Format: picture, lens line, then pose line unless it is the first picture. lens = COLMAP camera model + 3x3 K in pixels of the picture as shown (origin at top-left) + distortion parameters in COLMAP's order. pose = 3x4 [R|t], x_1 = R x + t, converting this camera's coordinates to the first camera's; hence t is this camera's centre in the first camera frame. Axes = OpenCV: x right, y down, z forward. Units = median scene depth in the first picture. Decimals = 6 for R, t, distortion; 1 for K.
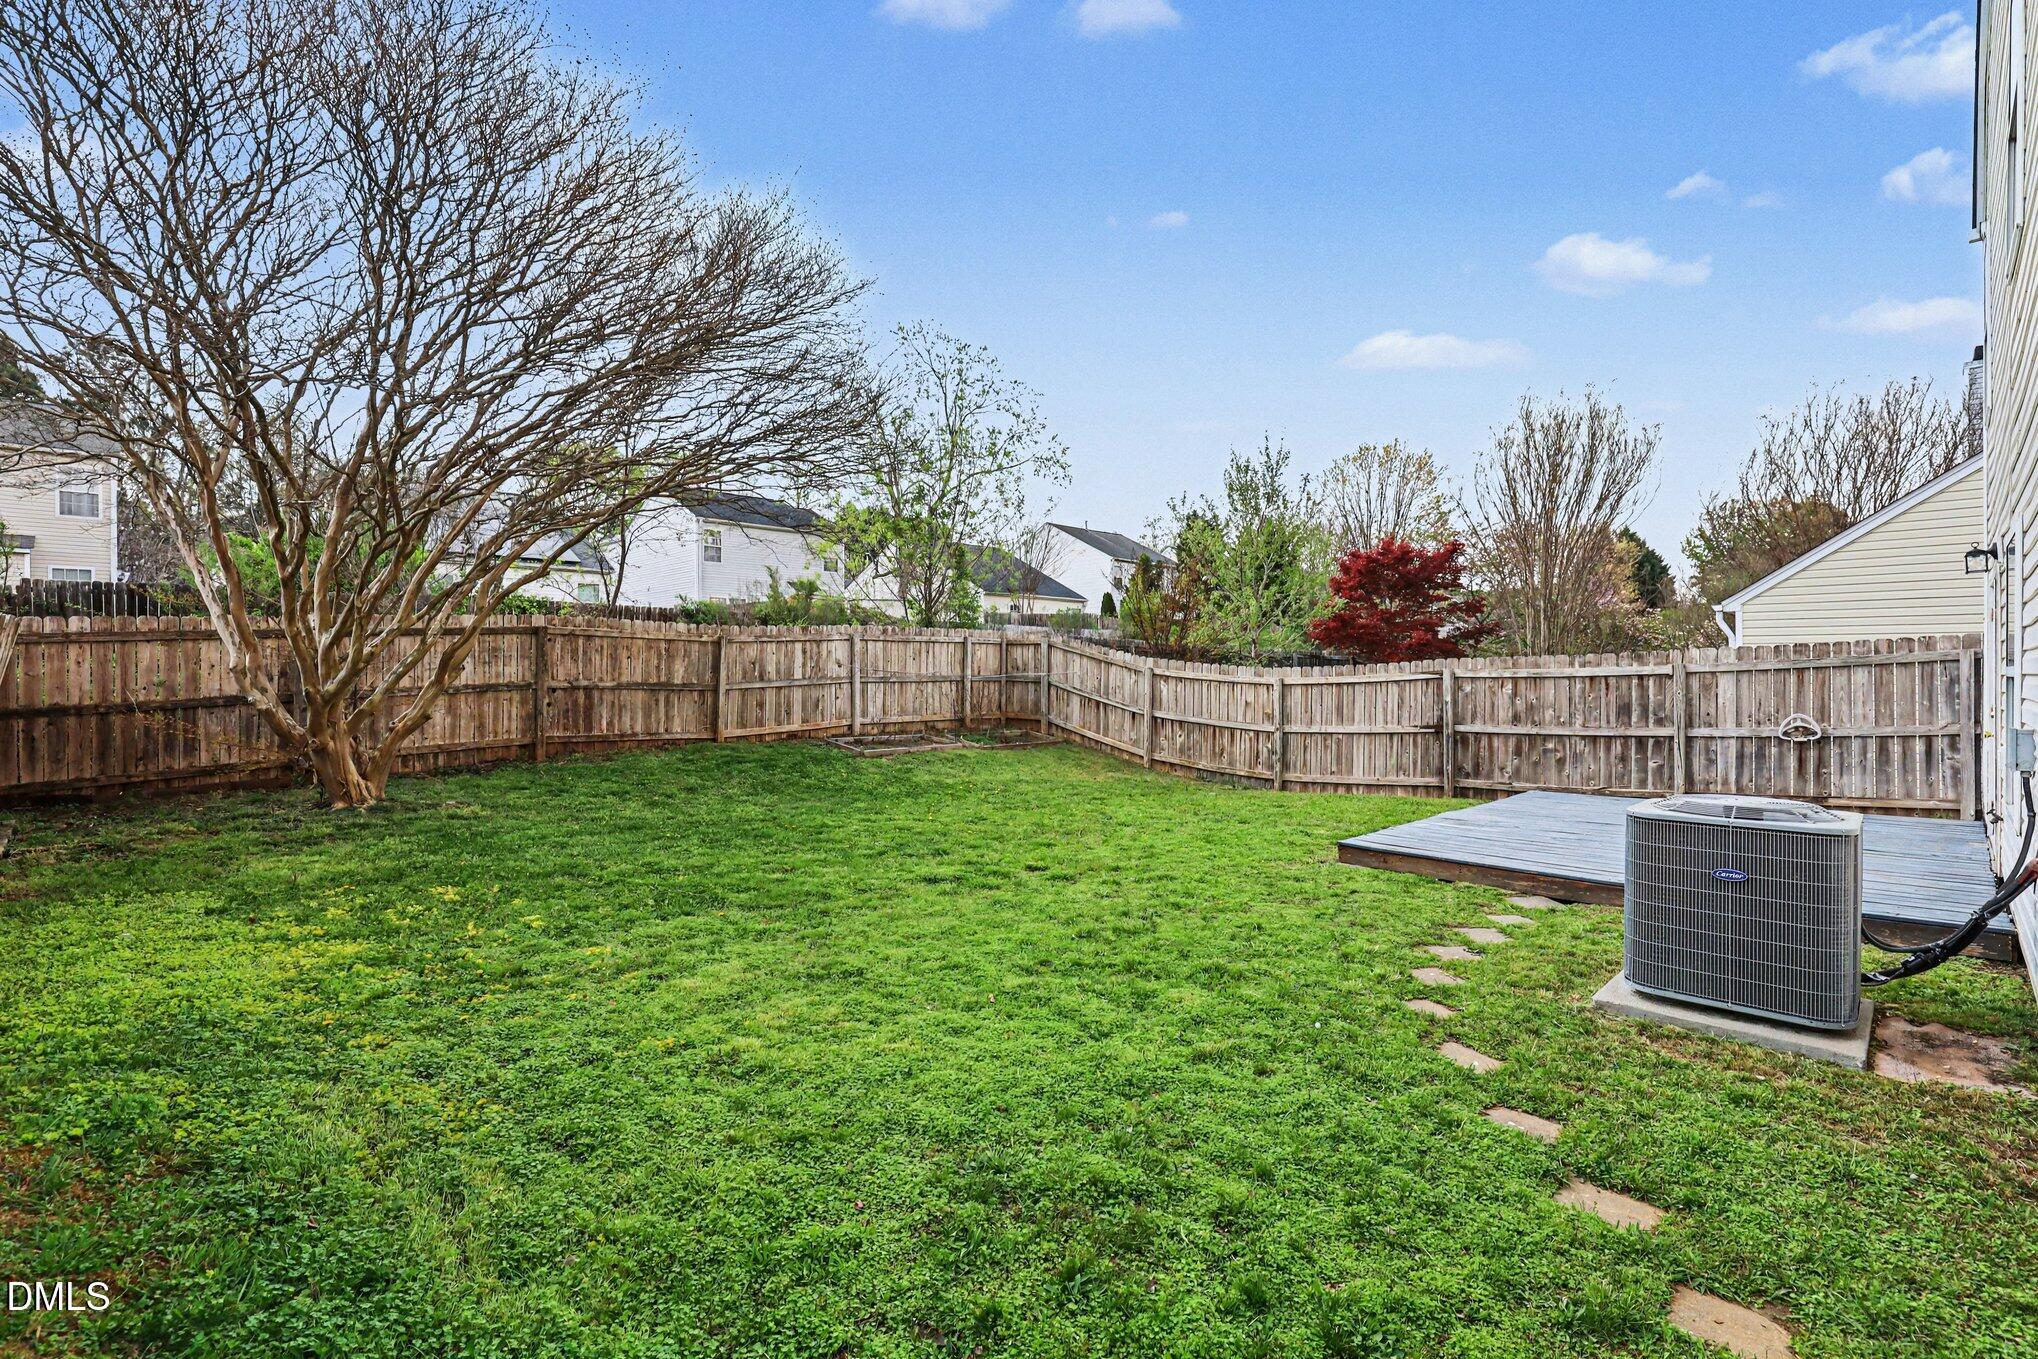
lens RADIAL K [[927.6, 0, 1022.2], [0, 927.6, 667.9], [0, 0, 1]] dist [0.000289, -0.000173]
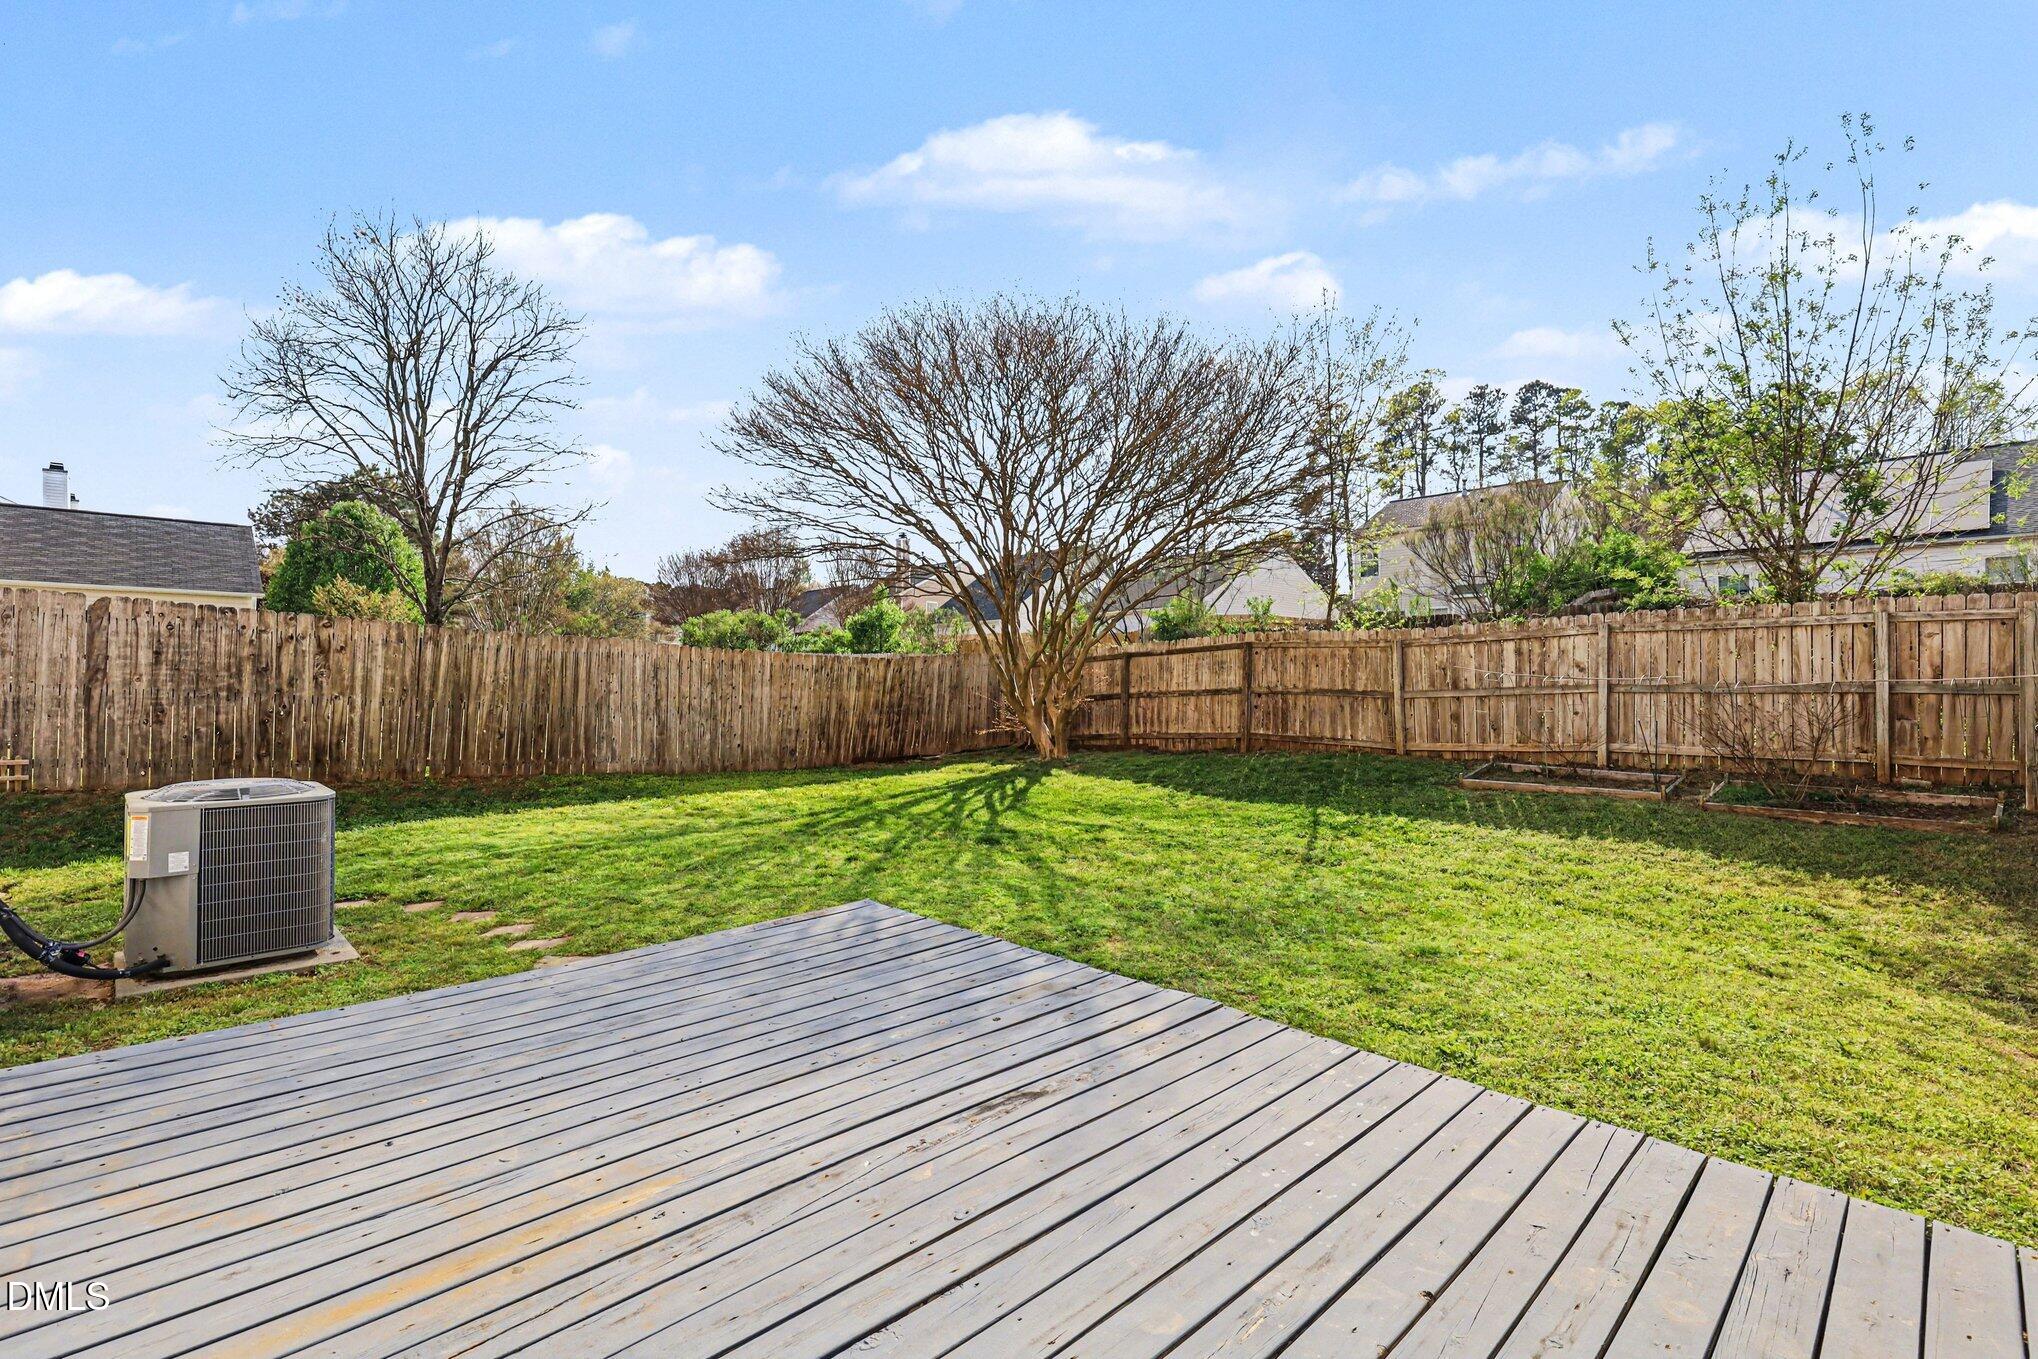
lens RADIAL K [[927.6, 0, 1022.2], [0, 927.6, 667.9], [0, 0, 1]] dist [0.000289, -0.000173]
pose [[-0.007955, -0.017704, -0.999812, 0.602761], [0.001127, 0.999842, -0.017713, 0.009467], [0.999968, -0.001267, -0.007934, 0.628792]]
